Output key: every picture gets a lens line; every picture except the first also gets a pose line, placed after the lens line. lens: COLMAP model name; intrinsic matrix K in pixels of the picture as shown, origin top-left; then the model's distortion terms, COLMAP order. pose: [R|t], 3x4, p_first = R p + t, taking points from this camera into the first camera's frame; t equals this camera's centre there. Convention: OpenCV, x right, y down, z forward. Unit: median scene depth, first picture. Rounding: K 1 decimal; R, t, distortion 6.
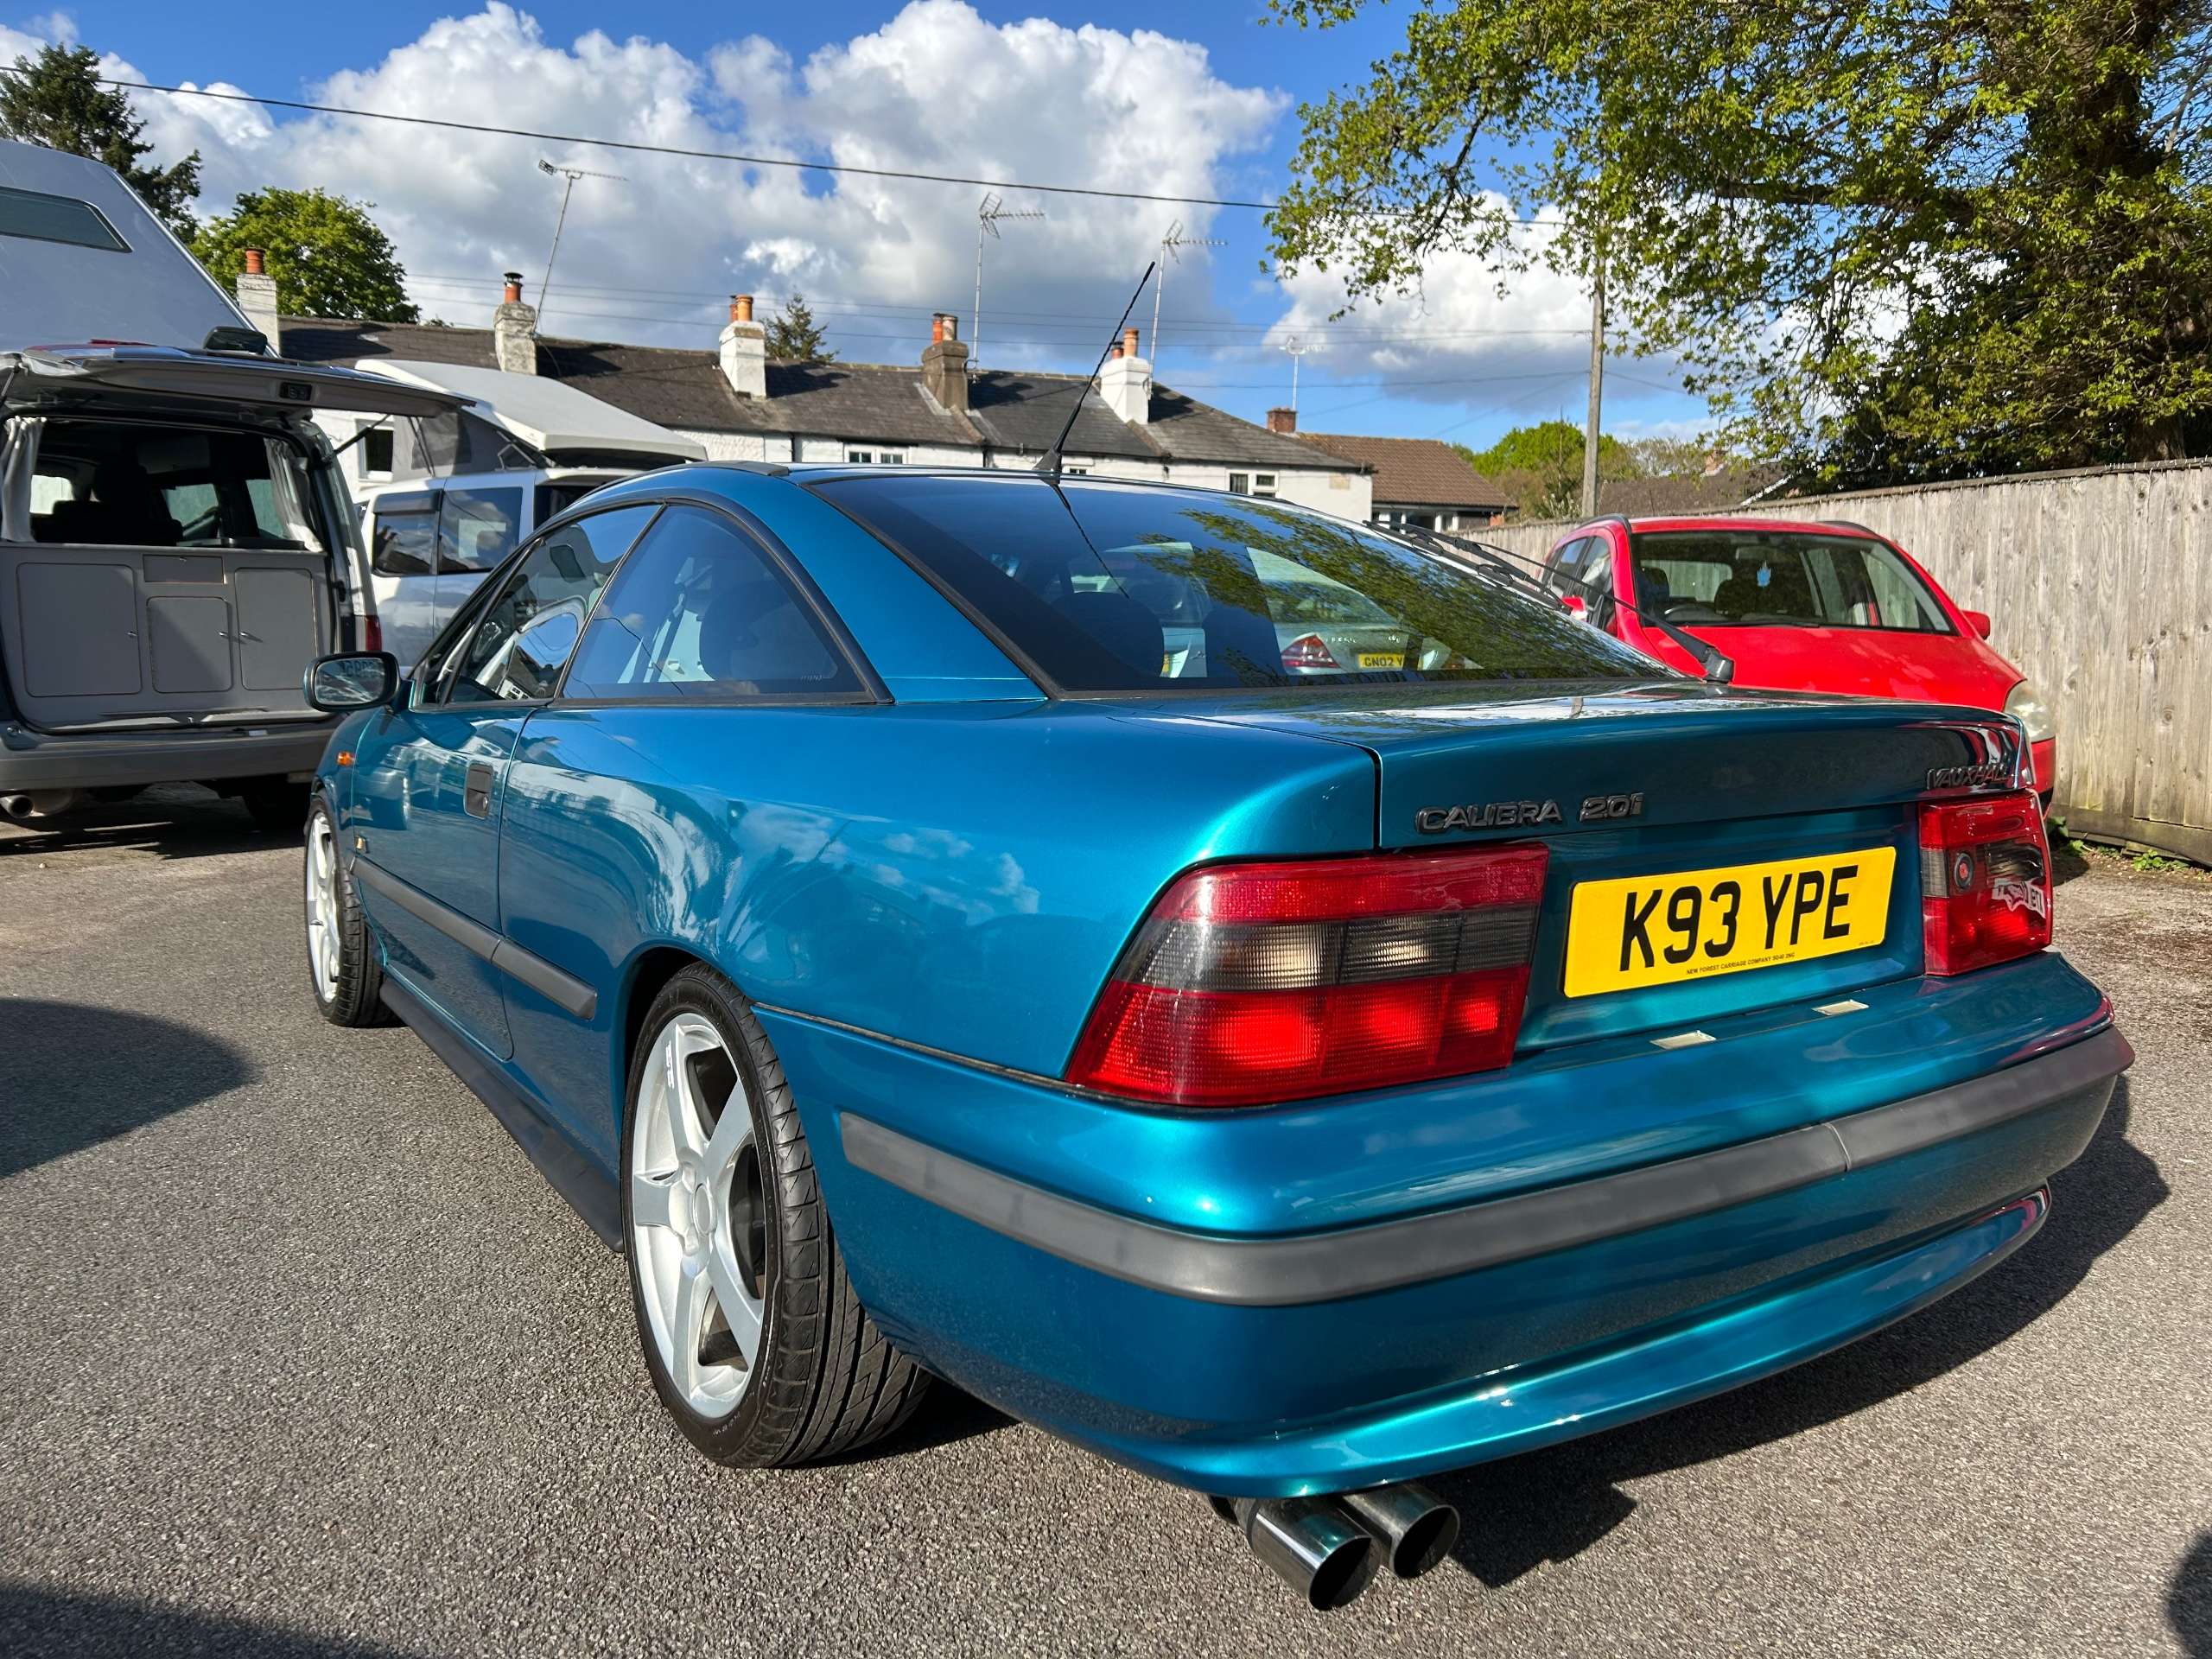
lens RADIAL K [[1674.3, 0, 1120.2], [0, 1674.3, 833.1], [0, 0, 1]] dist [0.030317, -0.025472]
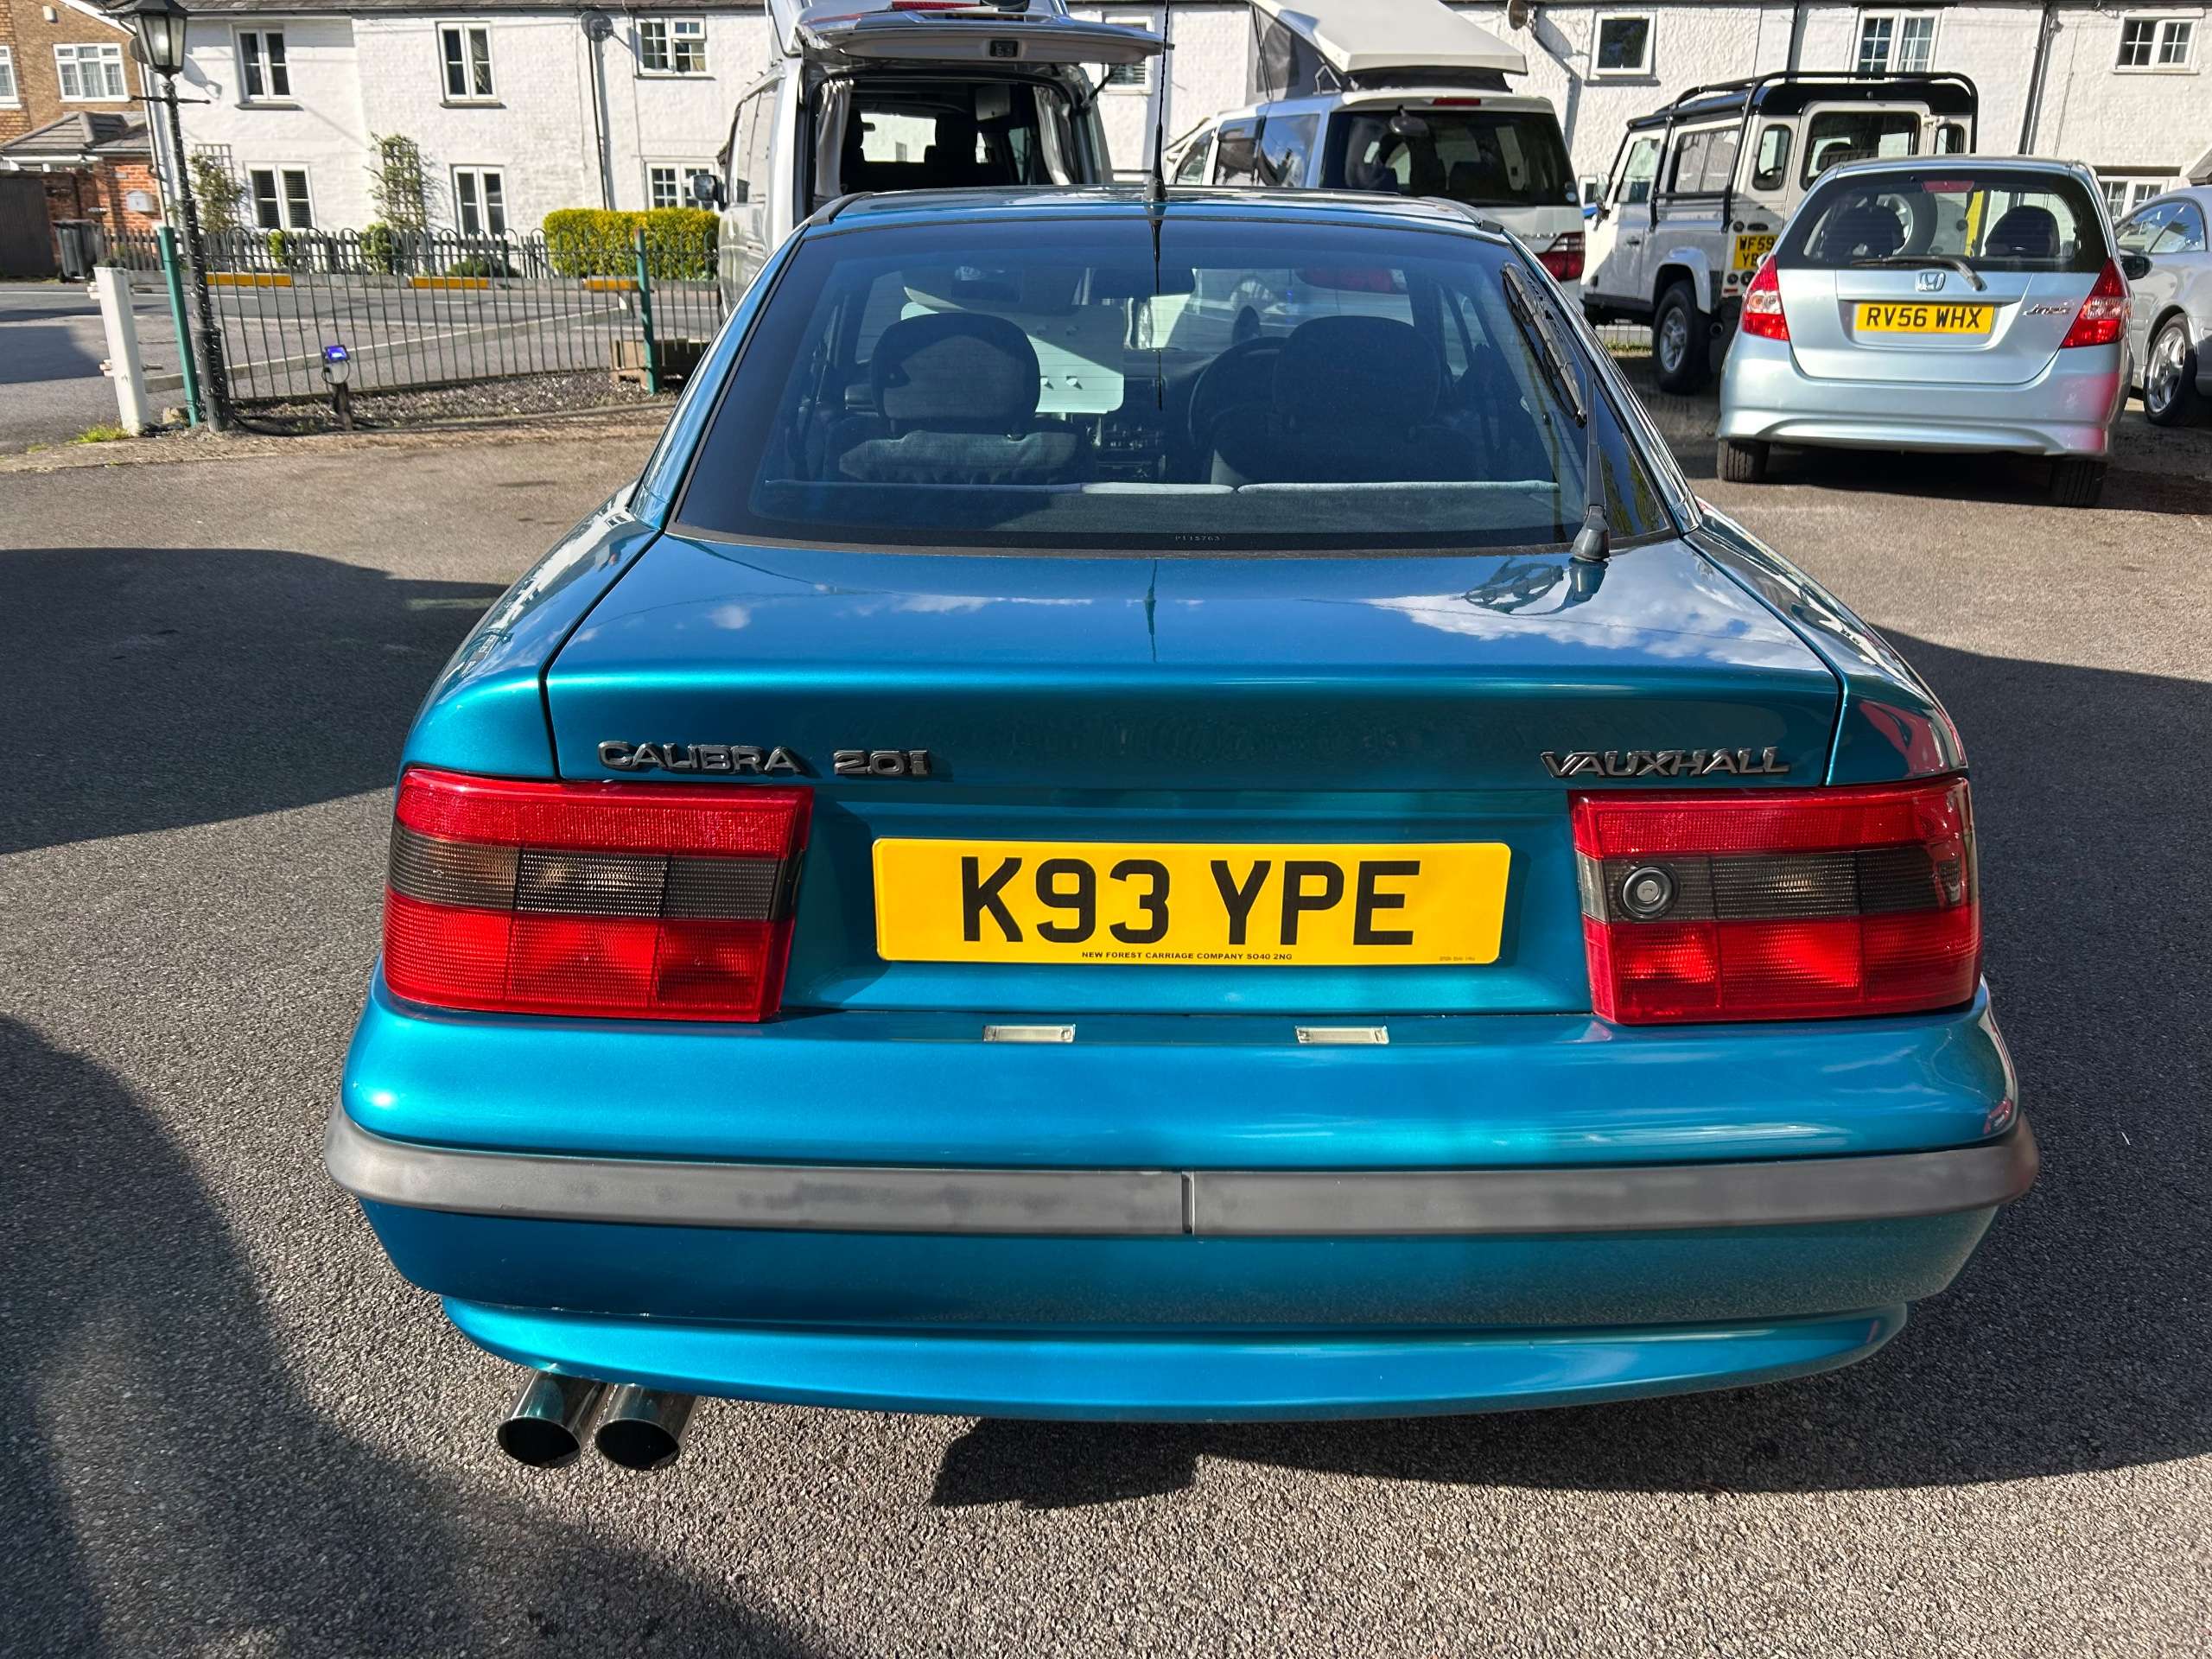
lens RADIAL K [[1675.2, 0, 1107.6], [0, 1675.2, 807.9], [0, 0, 1]] dist [0.048372, -0.052550]
pose [[0.830279, 0.187140, -0.524991, 0.739638], [-0.071704, 0.969982, 0.232364, -0.175193], [0.552716, -0.155283, 0.818775, 0.321333]]
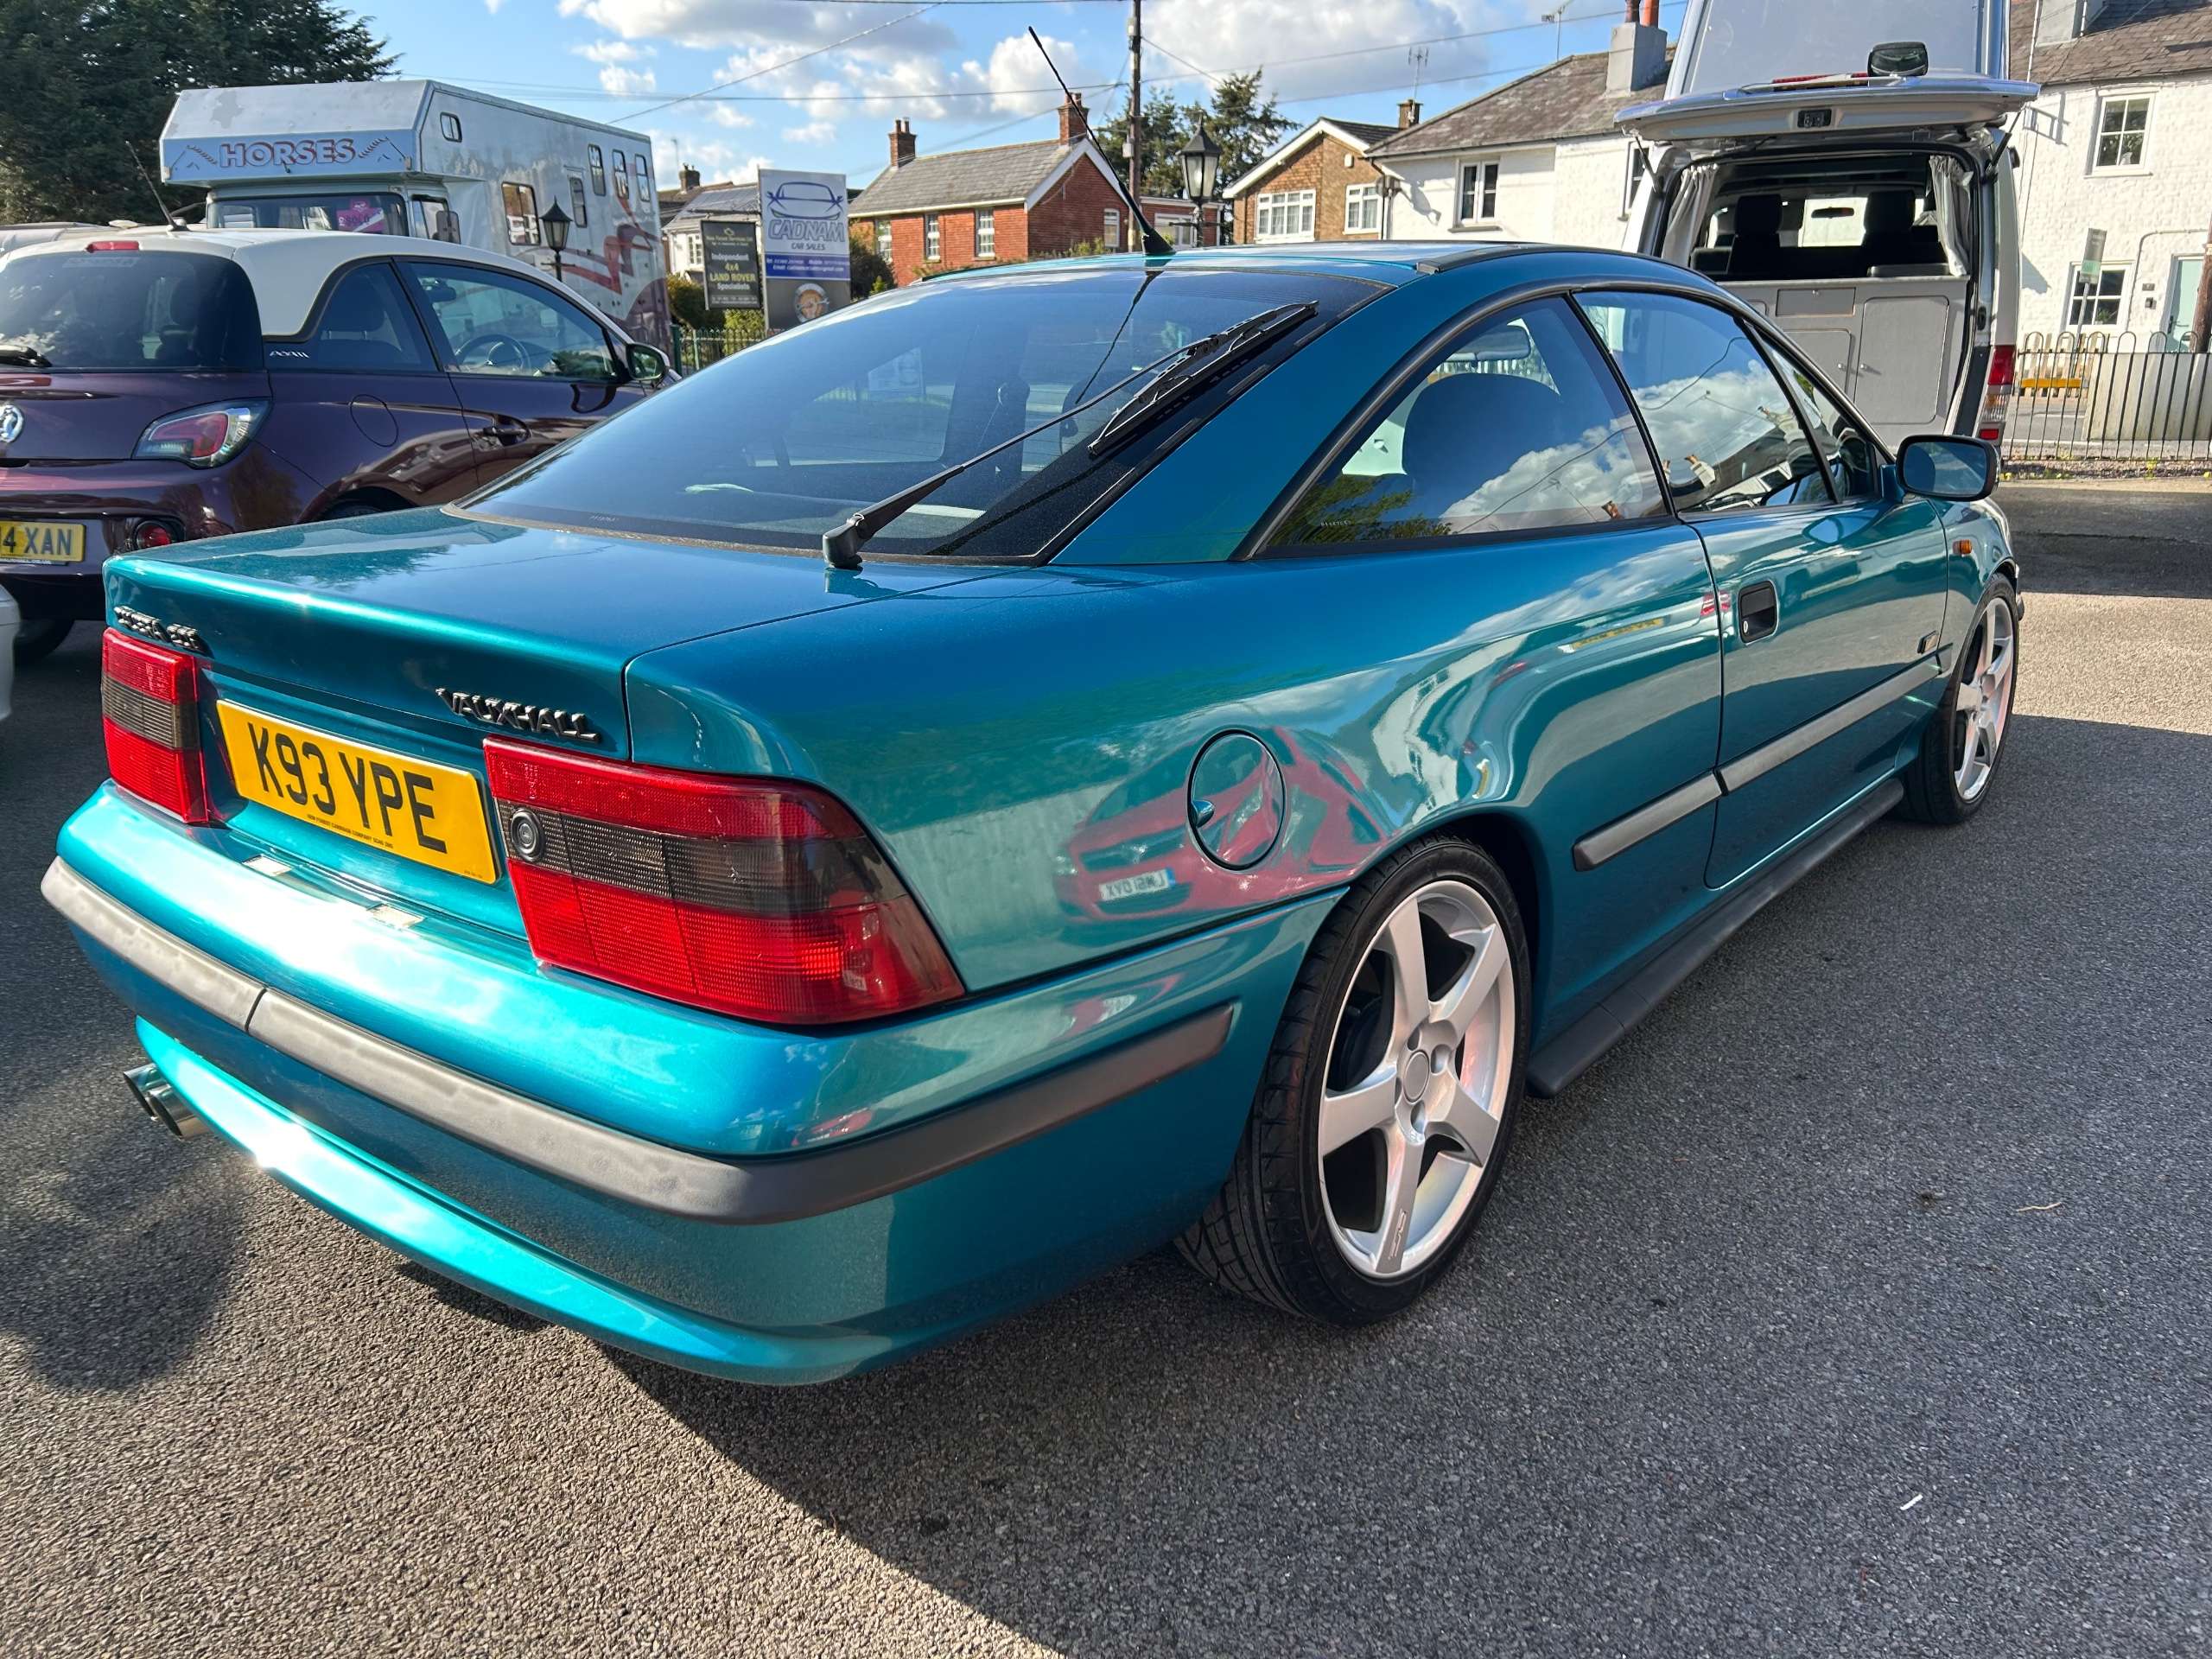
lens RADIAL K [[1678.9, 0, 1106.9], [0, 1678.9, 814.6], [0, 0, 1]] dist [0.014419, 0.000586]
pose [[0.288310, 0.262664, -0.920807, 1.413848], [-0.107361, 0.964445, 0.241496, -0.223022], [0.951499, 0.029233, 0.306258, 1.107861]]
